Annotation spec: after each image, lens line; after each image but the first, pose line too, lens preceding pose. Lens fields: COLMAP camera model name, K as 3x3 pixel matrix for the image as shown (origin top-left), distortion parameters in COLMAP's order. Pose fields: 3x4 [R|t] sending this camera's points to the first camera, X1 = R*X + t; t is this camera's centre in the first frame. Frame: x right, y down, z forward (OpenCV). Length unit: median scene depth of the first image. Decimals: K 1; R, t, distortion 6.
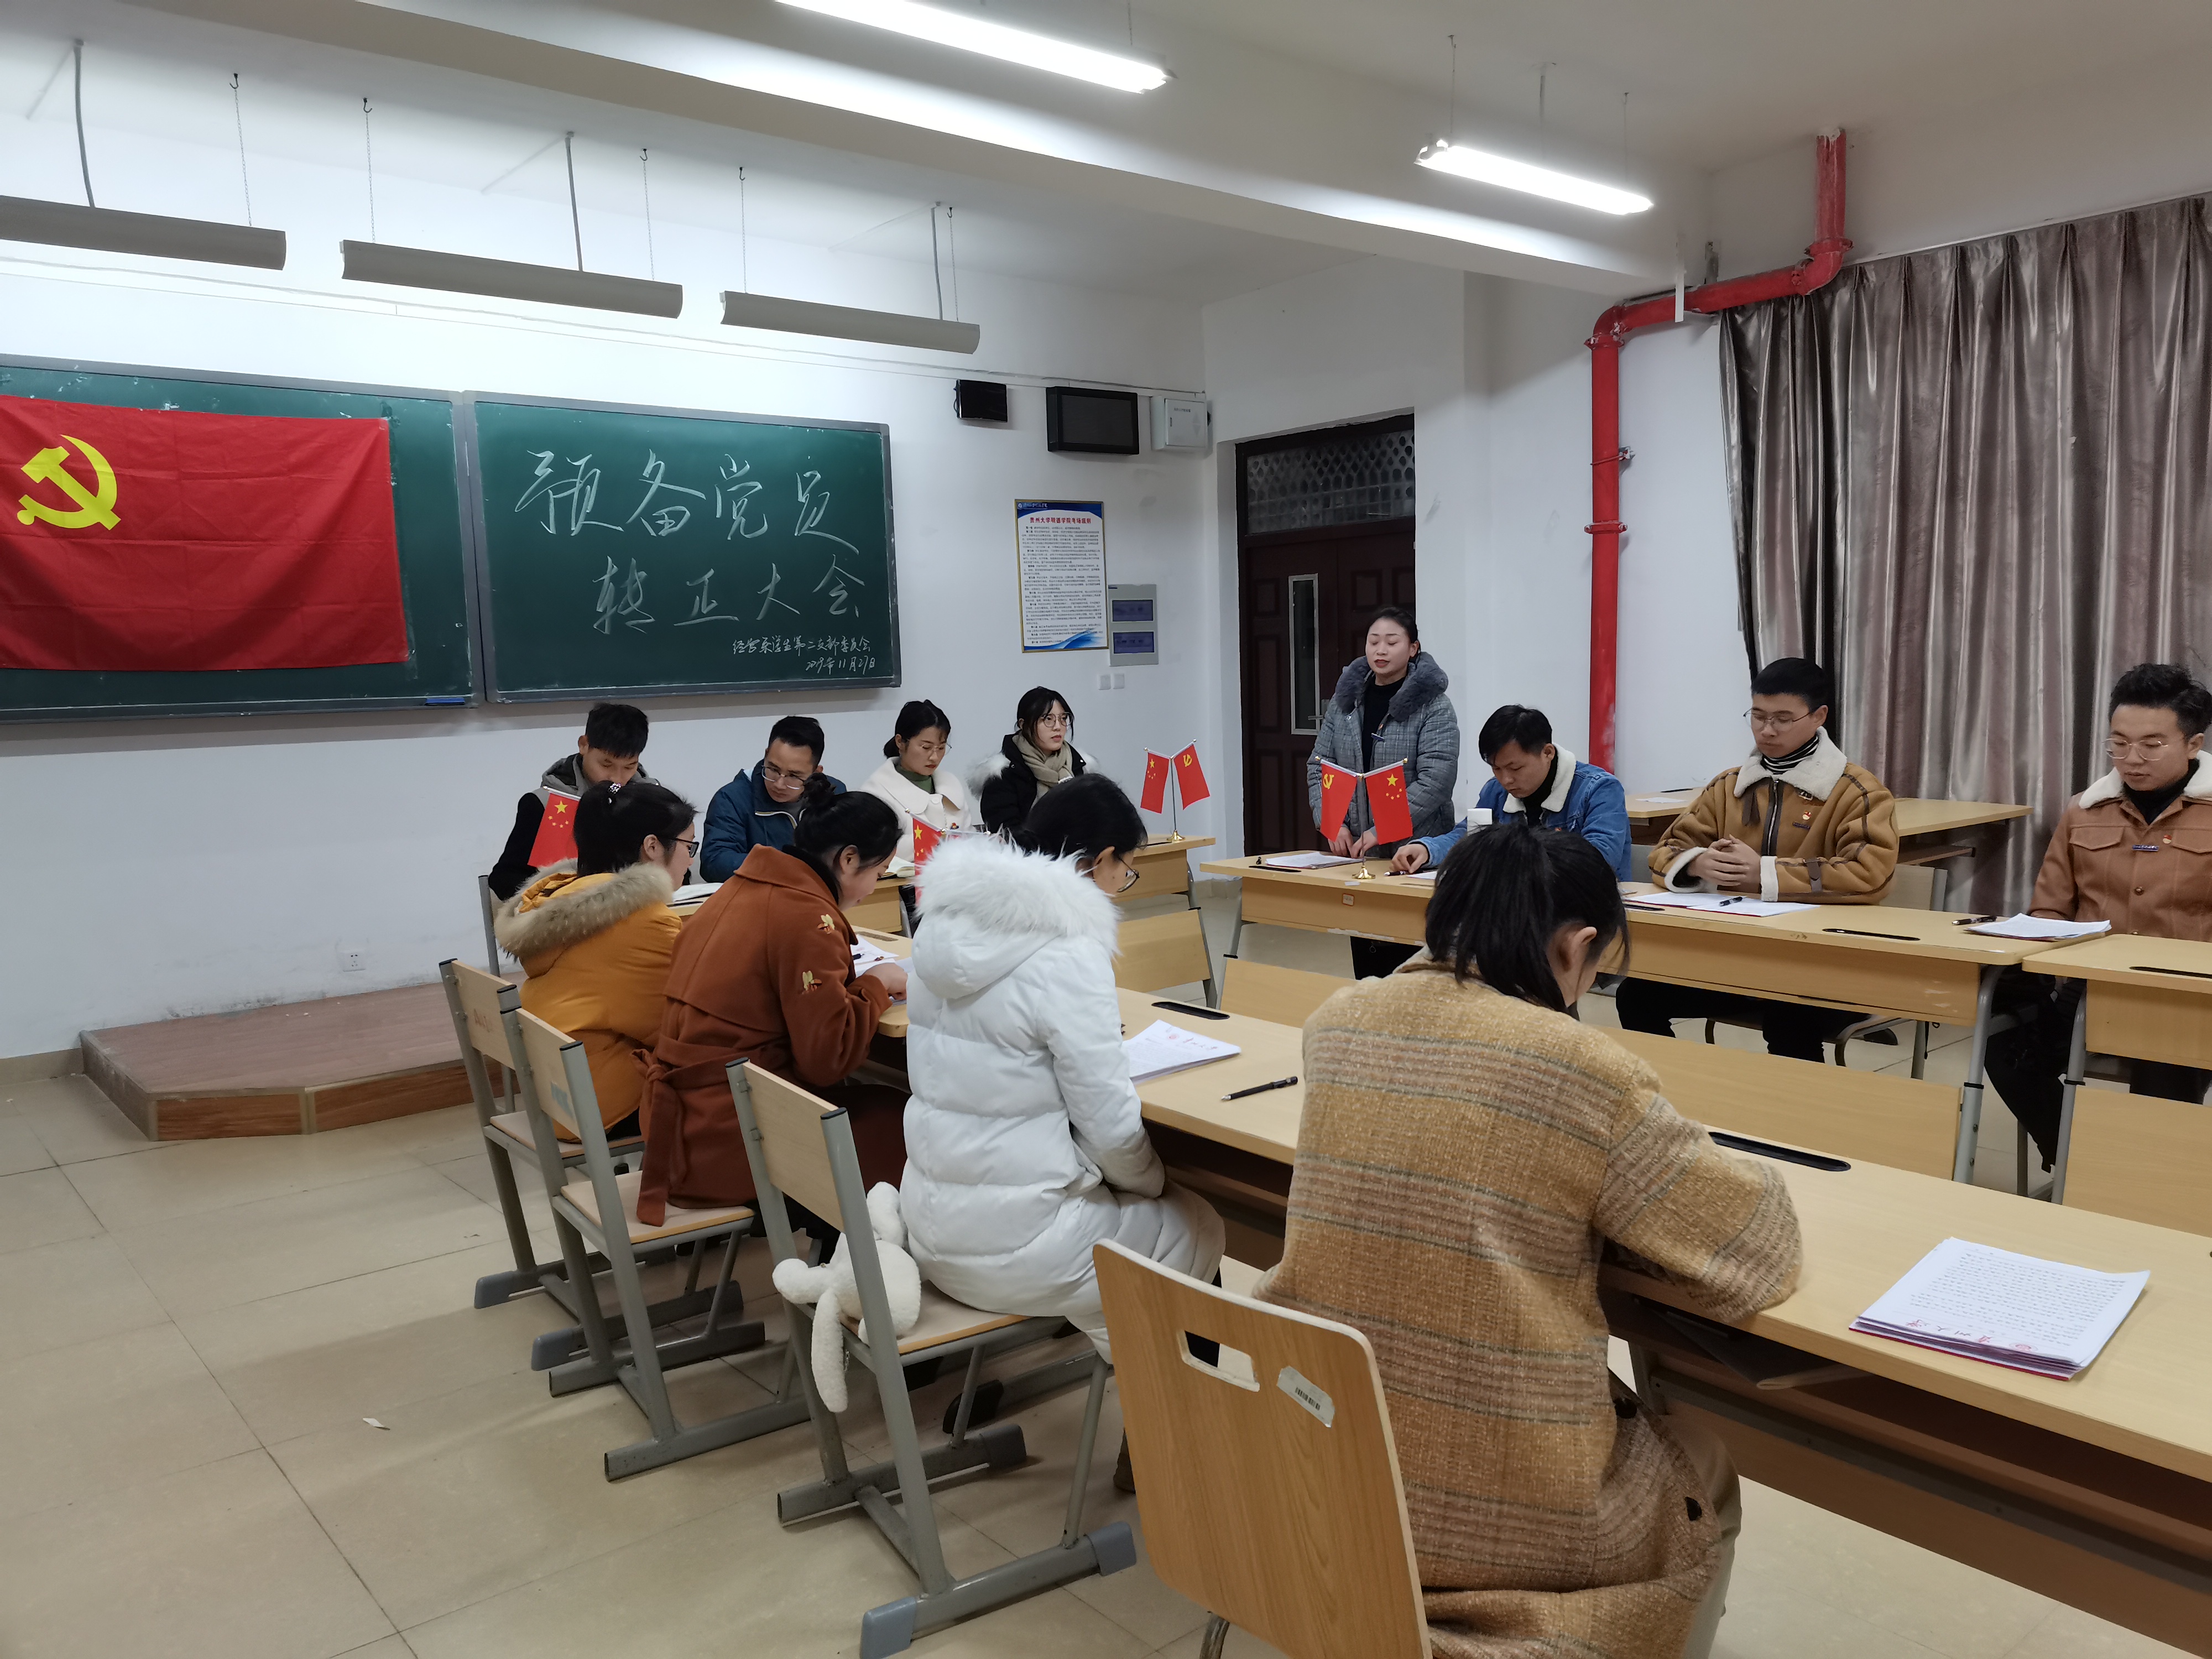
lens RADIAL K [[1651.2, 0, 1106.0], [0, 1651.2, 829.5], [0, 0, 1]] dist [0.121944, -0.141691]
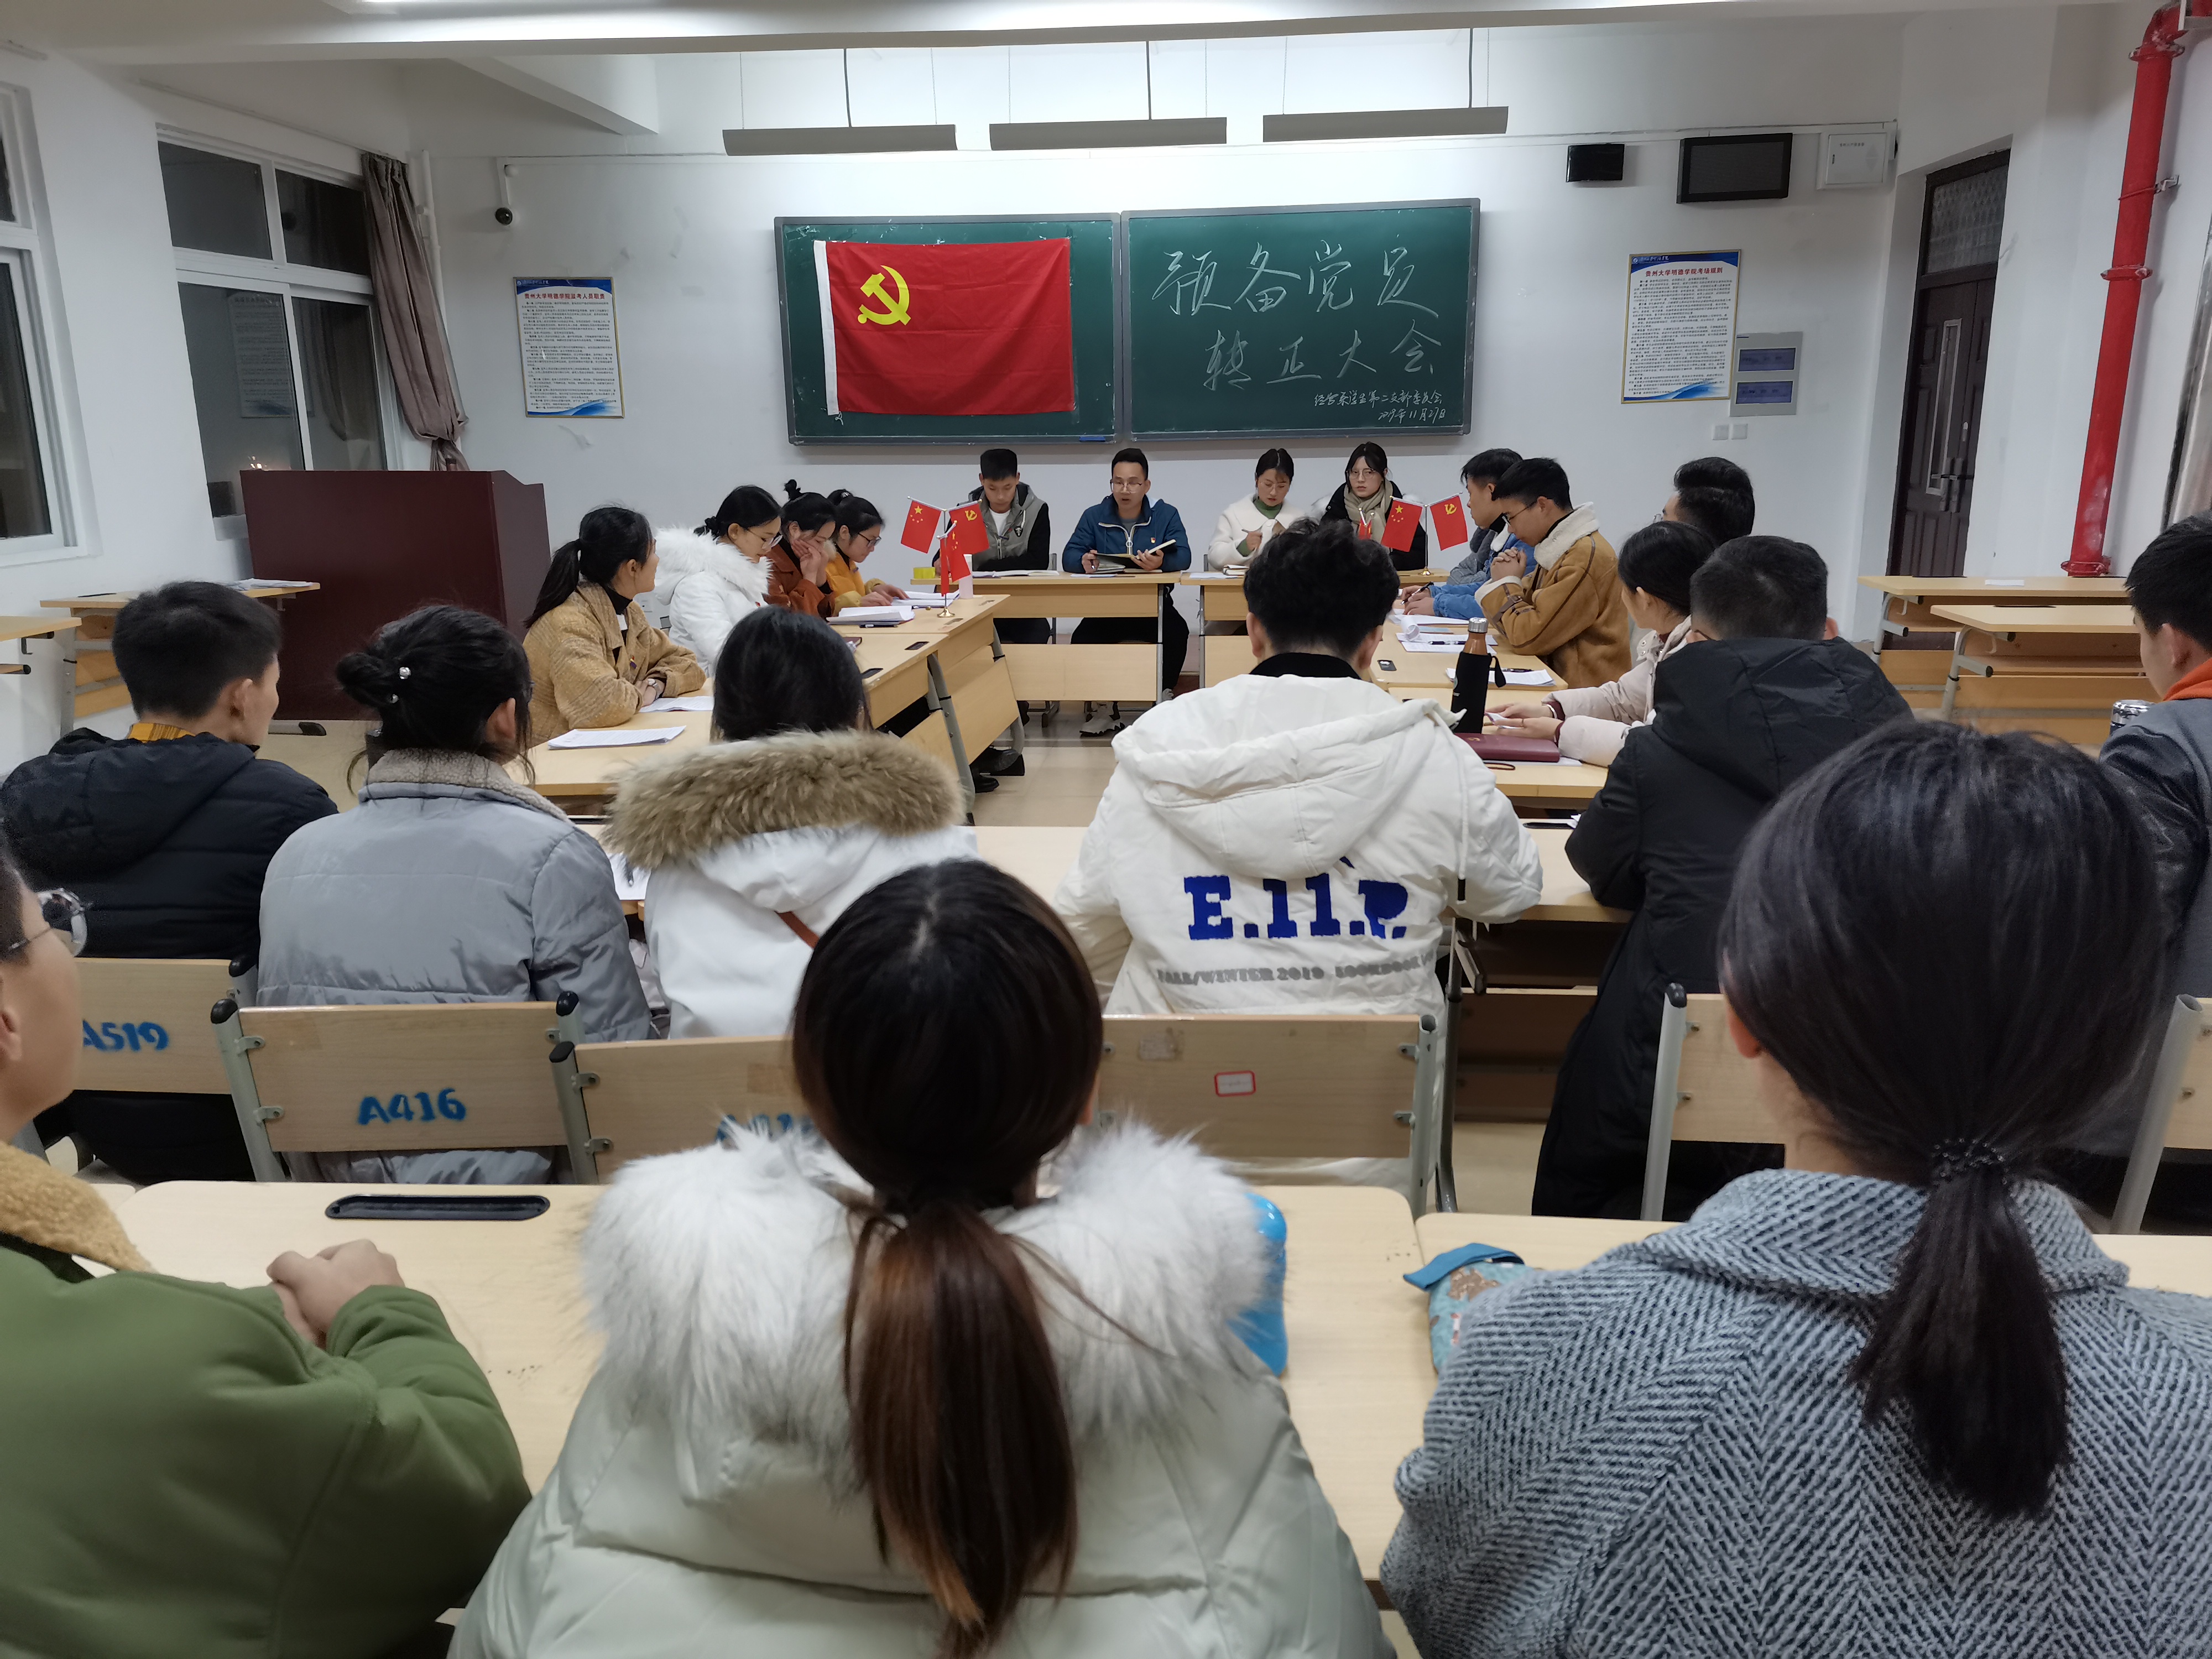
lens RADIAL K [[1651.2, 0, 1106.0], [0, 1651.2, 829.5], [0, 0, 1]] dist [0.121944, -0.141691]
pose [[0.709894, 0.193243, -0.677279, 0.536209], [-0.081477, 0.977700, 0.193558, -0.020919], [0.699580, -0.082223, 0.709808, -0.035145]]
